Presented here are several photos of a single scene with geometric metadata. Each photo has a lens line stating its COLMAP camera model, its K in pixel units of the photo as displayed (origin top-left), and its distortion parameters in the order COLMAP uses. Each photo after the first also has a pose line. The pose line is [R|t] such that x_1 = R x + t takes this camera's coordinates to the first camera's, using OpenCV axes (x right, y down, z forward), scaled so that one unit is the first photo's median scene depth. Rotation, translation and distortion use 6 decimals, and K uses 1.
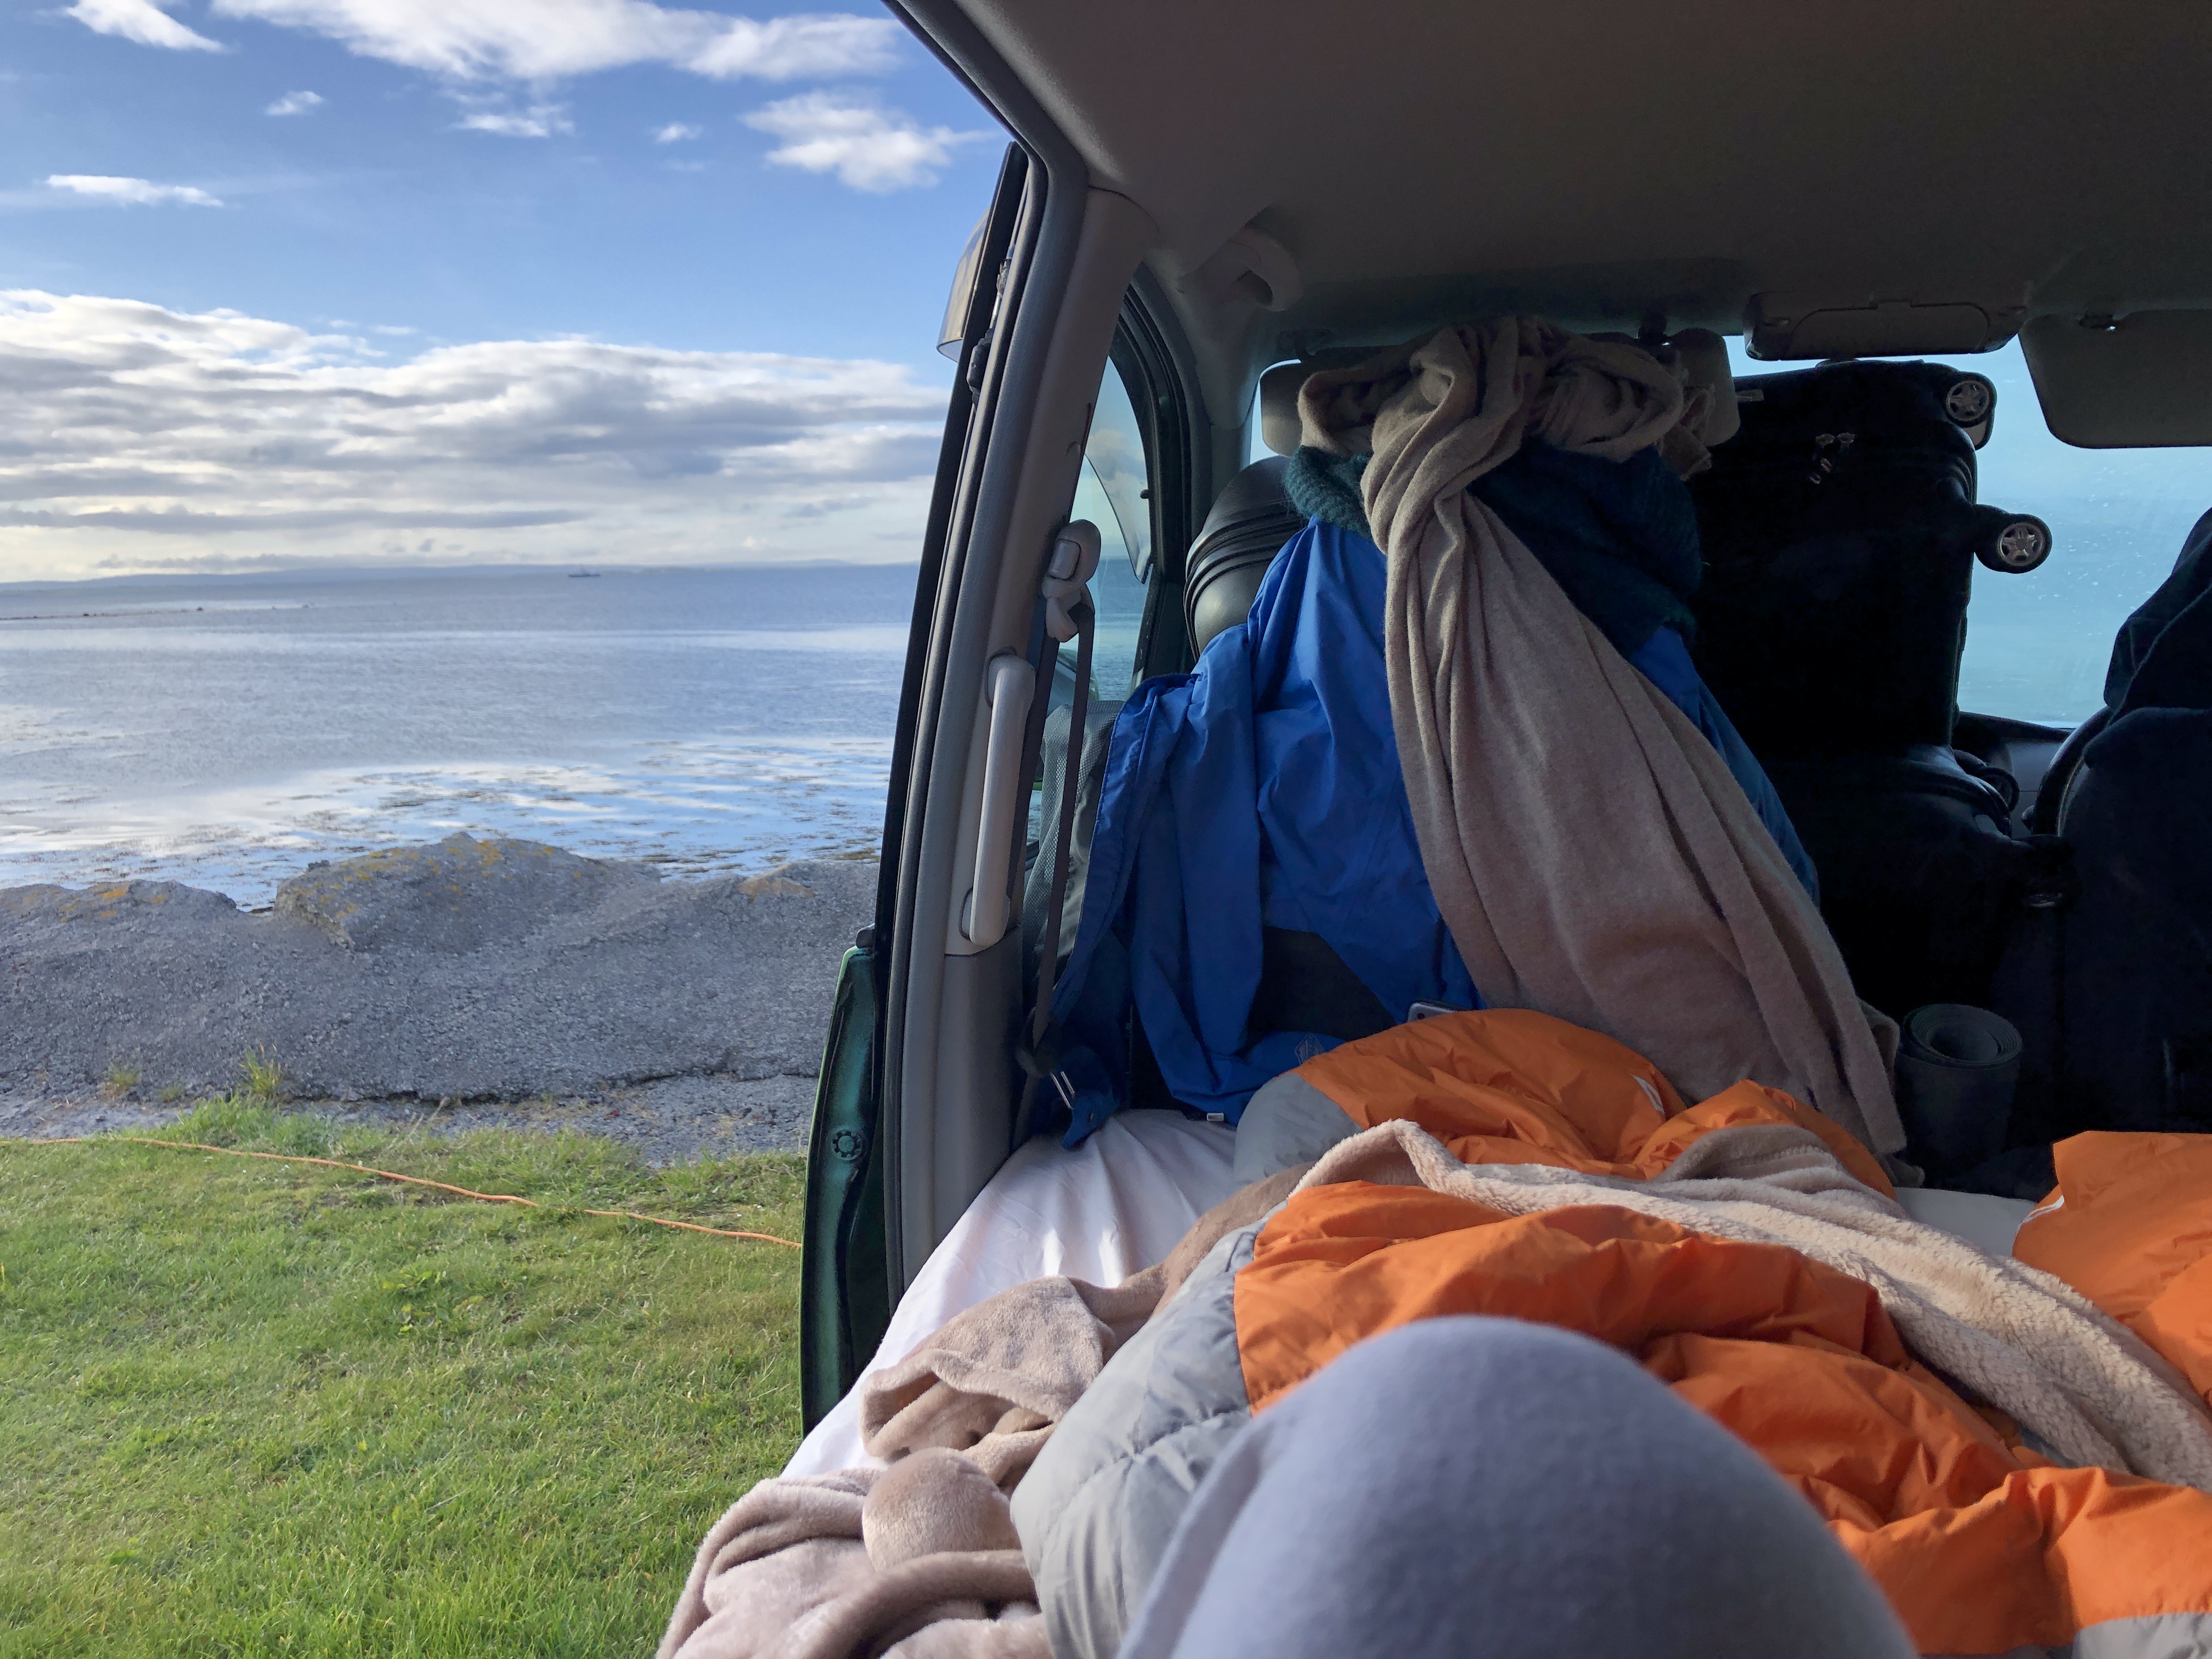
lens RADIAL K [[2086.5, 0, 1101.7], [0, 2086.5, 841.1], [0, 0, 1]] dist [0.108912, 0.003203]
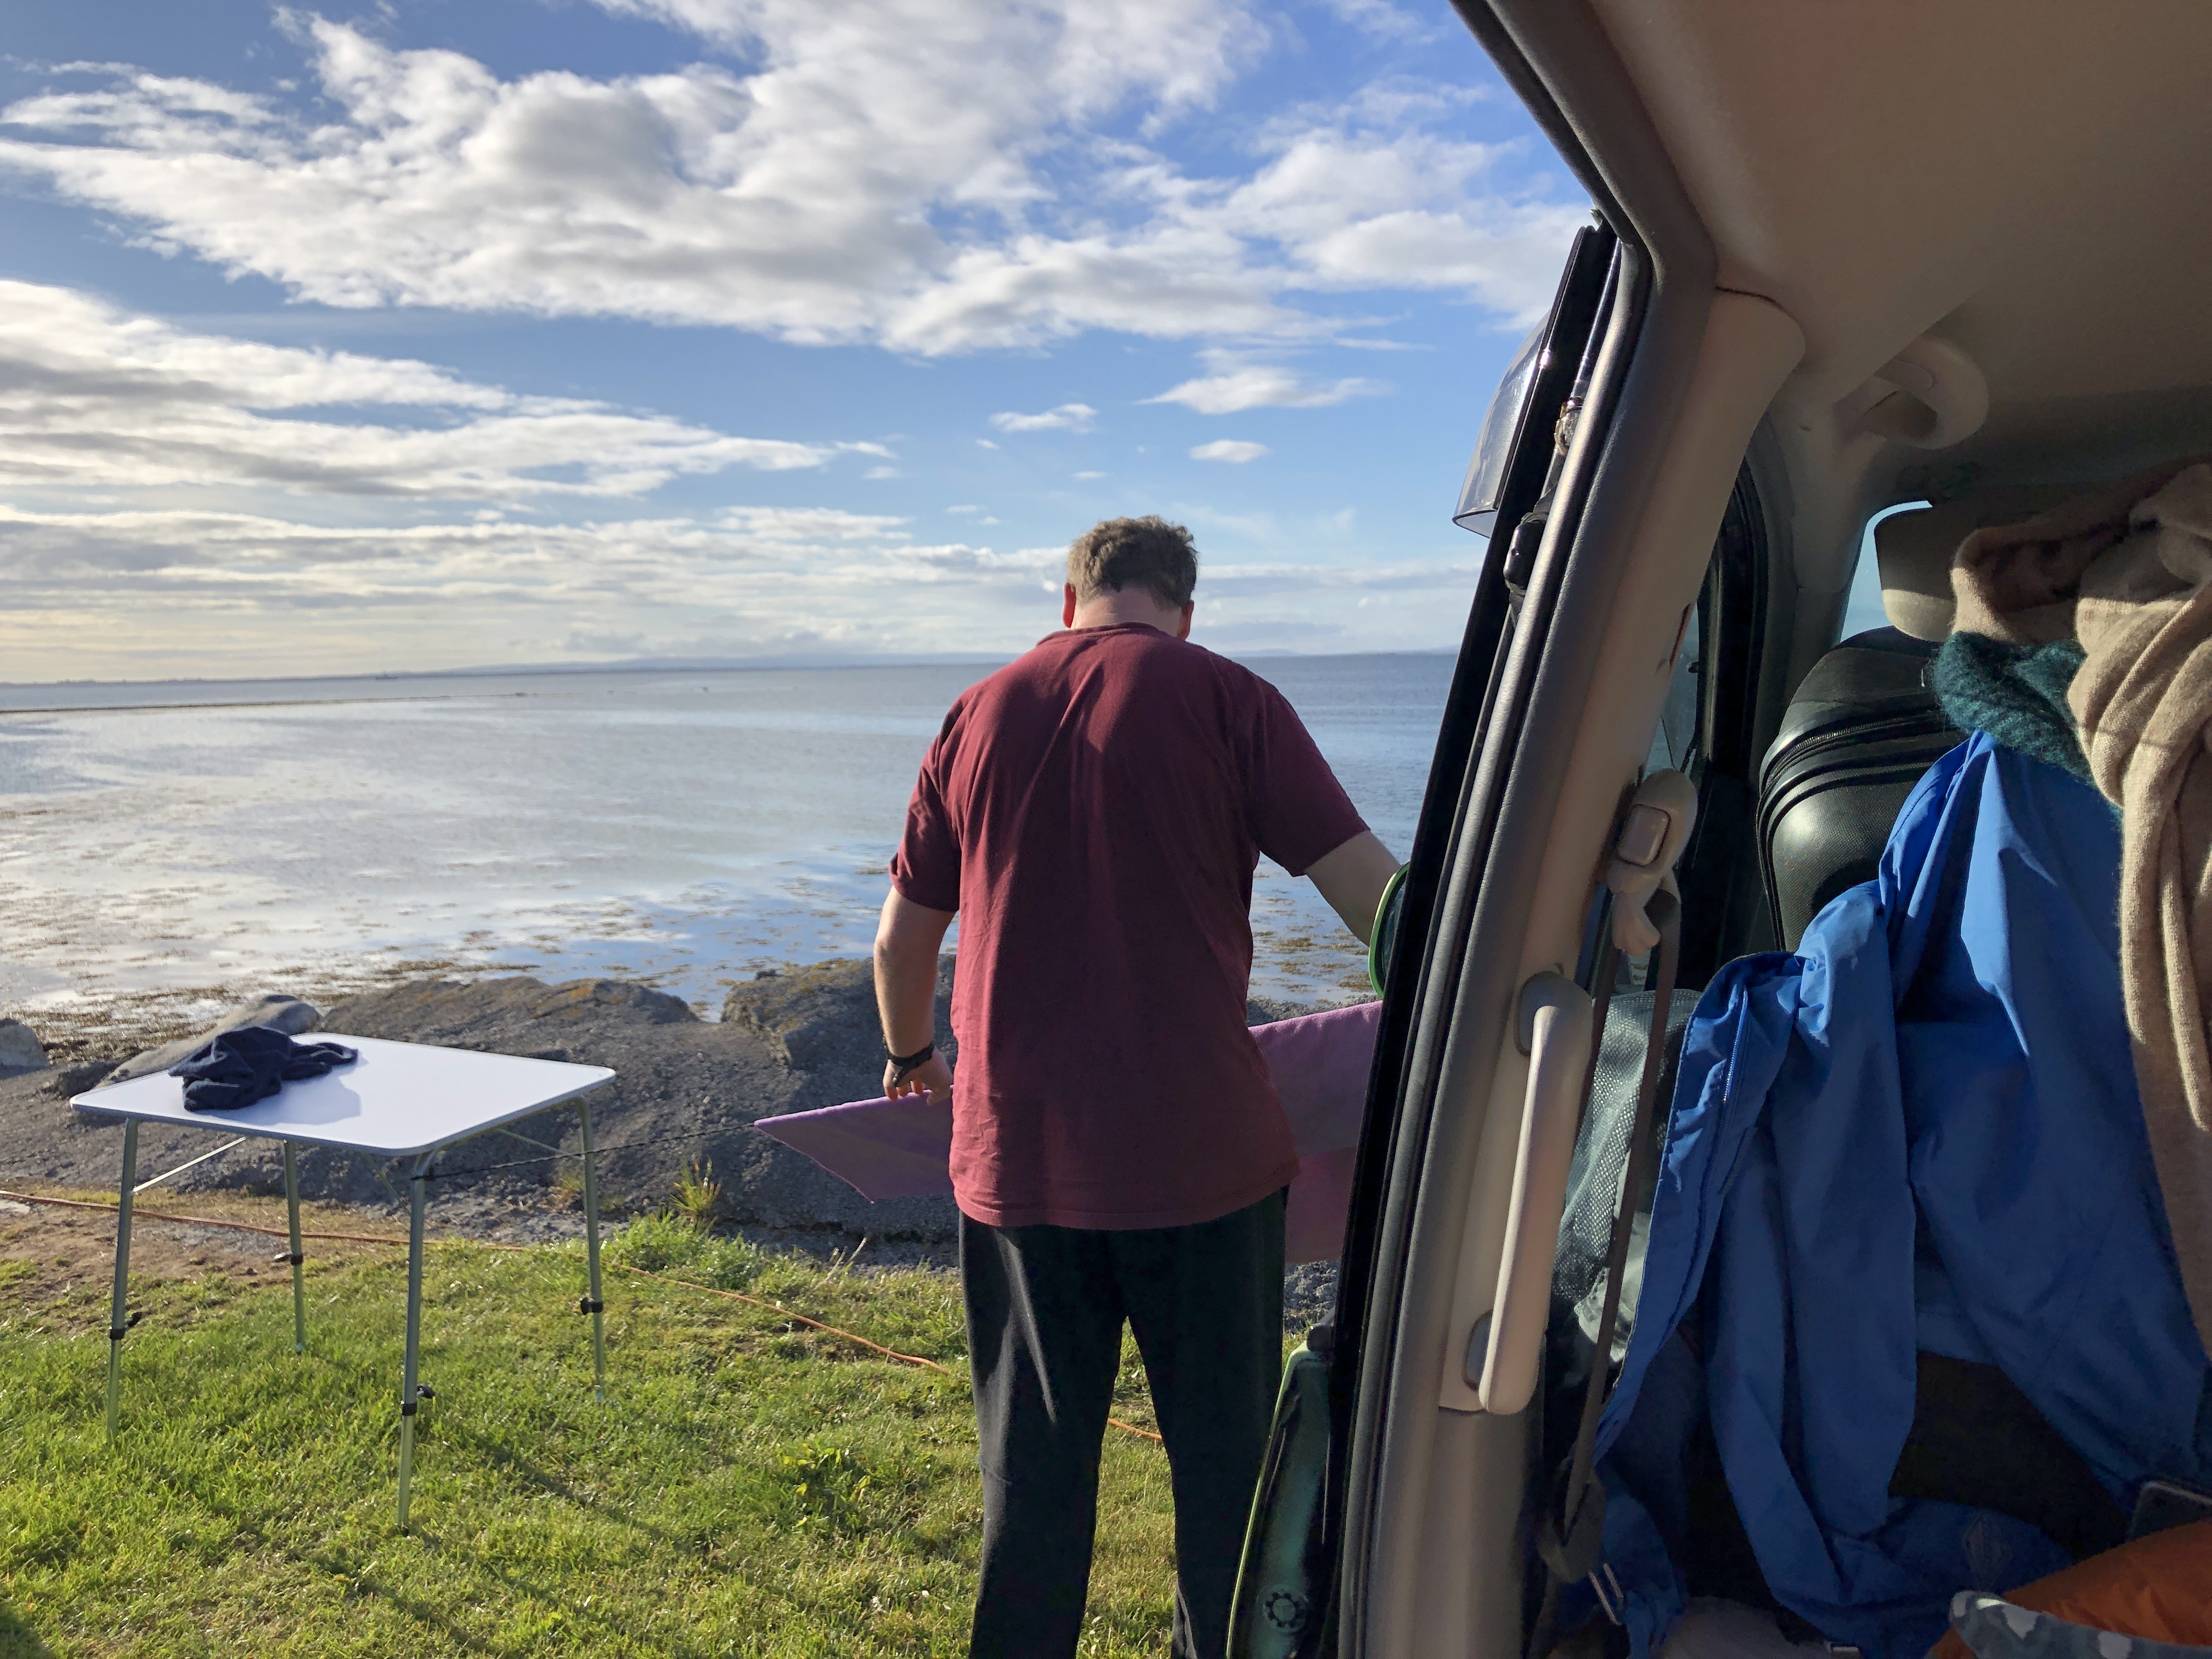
lens RADIAL K [[2086.5, 0, 1104.4], [0, 2086.5, 818.3], [0, 0, 1]] dist [0.108912, 0.003203]
pose [[0.977041, 0.034716, -0.210205, -0.015160], [-0.045681, 0.997825, -0.047532, -0.033568], [0.208098, 0.056043, 0.976501, 0.102514]]
